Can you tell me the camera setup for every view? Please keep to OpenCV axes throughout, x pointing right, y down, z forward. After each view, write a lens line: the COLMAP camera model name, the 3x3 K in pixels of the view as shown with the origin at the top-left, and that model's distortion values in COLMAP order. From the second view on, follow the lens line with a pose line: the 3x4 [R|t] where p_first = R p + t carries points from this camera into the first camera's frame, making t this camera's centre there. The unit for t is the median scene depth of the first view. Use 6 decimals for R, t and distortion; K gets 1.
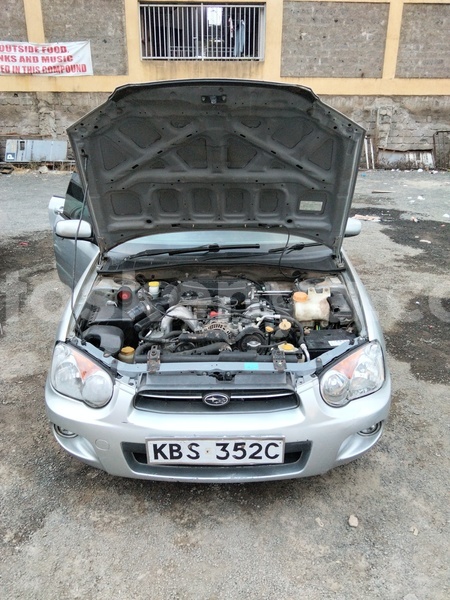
lens RADIAL K [[479.4, 0, 225.0], [0, 479.4, 300.0], [0, 0, 1]] dist [-0.004148, 0.000606]
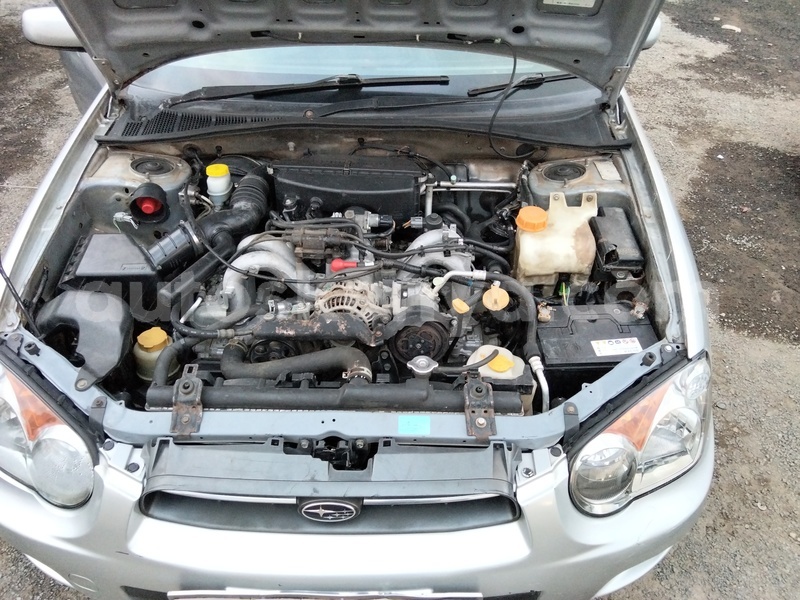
lens RADIAL K [[639.2, 0, 400.0], [0, 639.2, 300.0], [0, 0, 1]] dist [-0.004148, 0.000606]
pose [[0.999850, 0.017219, 0.001861, 0.031263], [-0.016938, 0.949780, 0.312461, -0.117136], [0.003613, -0.312446, 0.949929, 0.388975]]
